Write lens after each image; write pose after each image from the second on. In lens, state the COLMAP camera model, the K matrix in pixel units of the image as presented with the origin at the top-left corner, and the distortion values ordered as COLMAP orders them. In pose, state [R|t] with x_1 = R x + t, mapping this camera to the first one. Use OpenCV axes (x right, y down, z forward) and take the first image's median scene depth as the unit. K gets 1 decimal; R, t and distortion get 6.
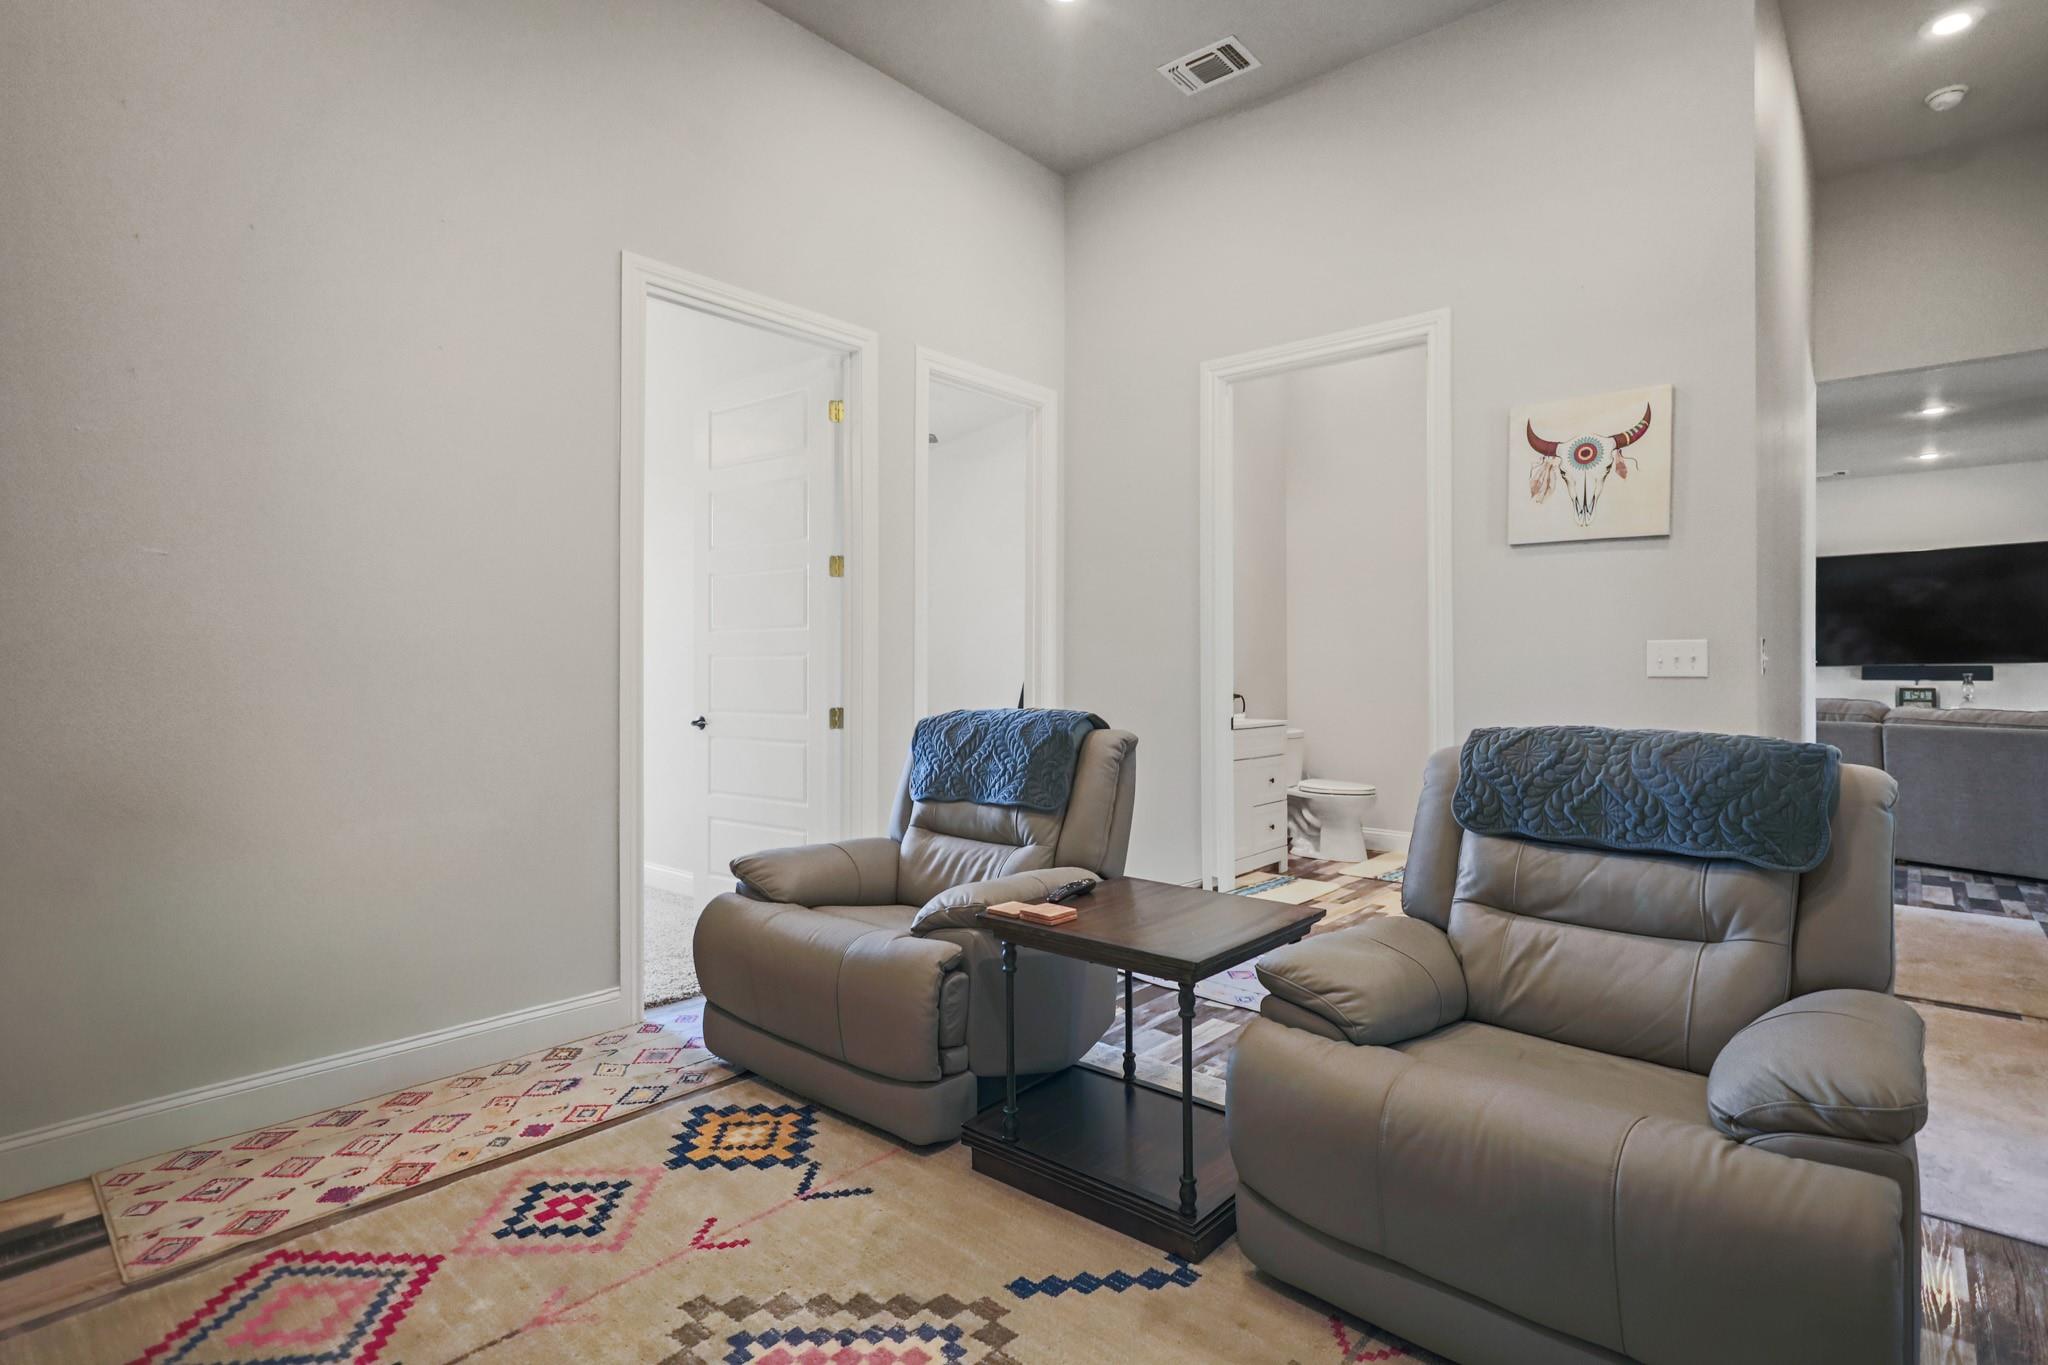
lens RADIAL K [[1004.1, 0, 1026.2], [0, 1004.1, 676.4], [0, 0, 1]] dist [0.002386, -0.000921]
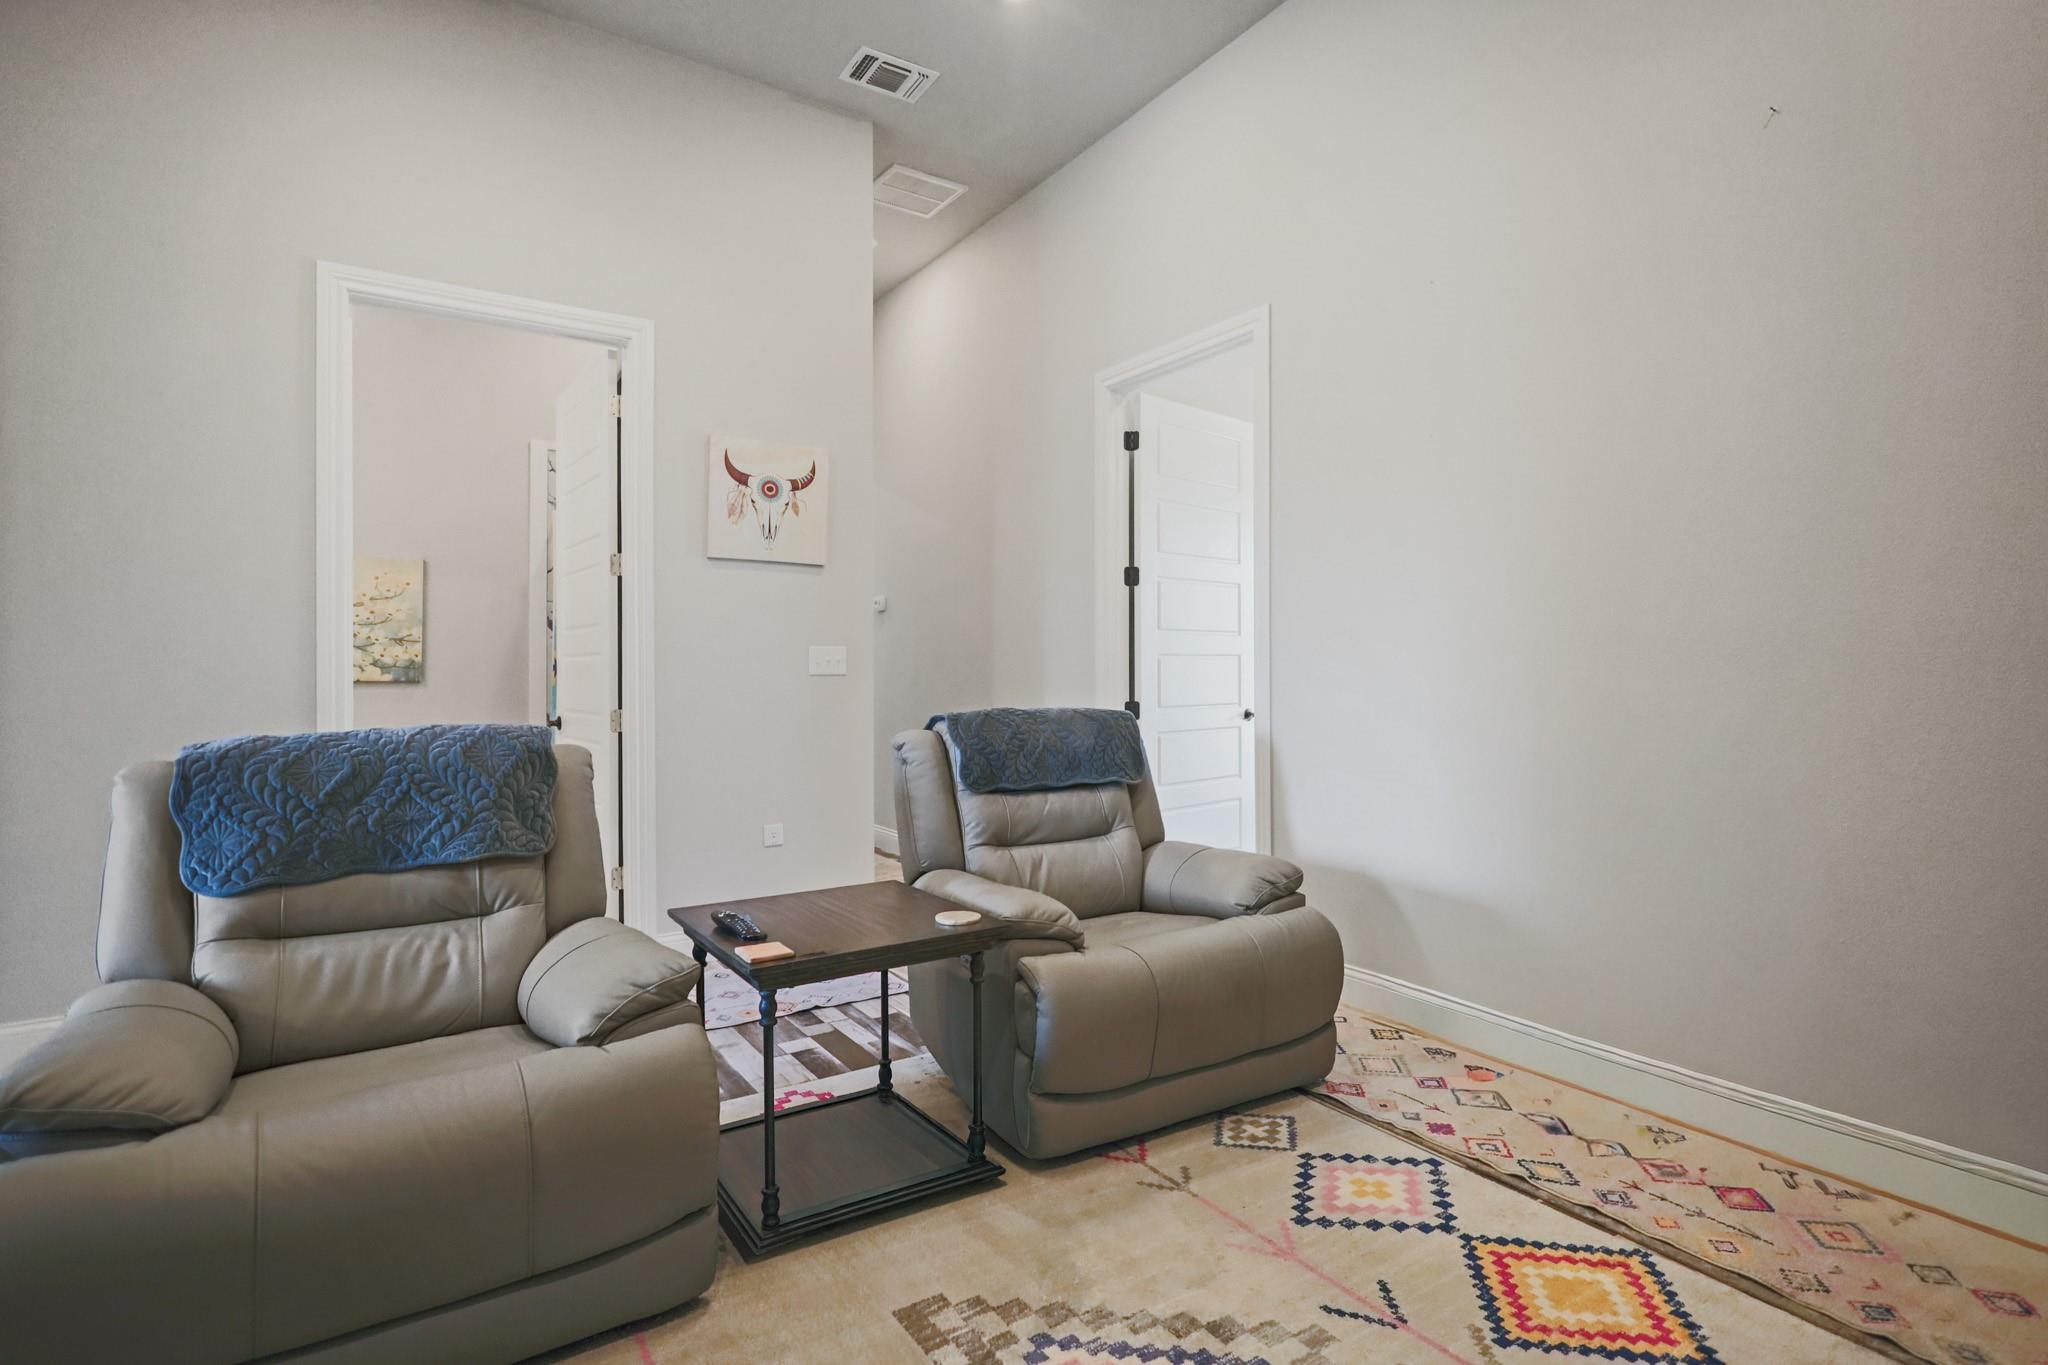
lens RADIAL K [[1004.1, 0, 1021.8], [0, 1004.1, 673.2], [0, 0, 1]] dist [0.002386, -0.000921]
pose [[0.281910, -0.007979, 0.959408, -0.565797], [0.008657, 0.999946, 0.005773, -0.005821], [-0.959402, 0.006678, 0.281964, 0.405507]]
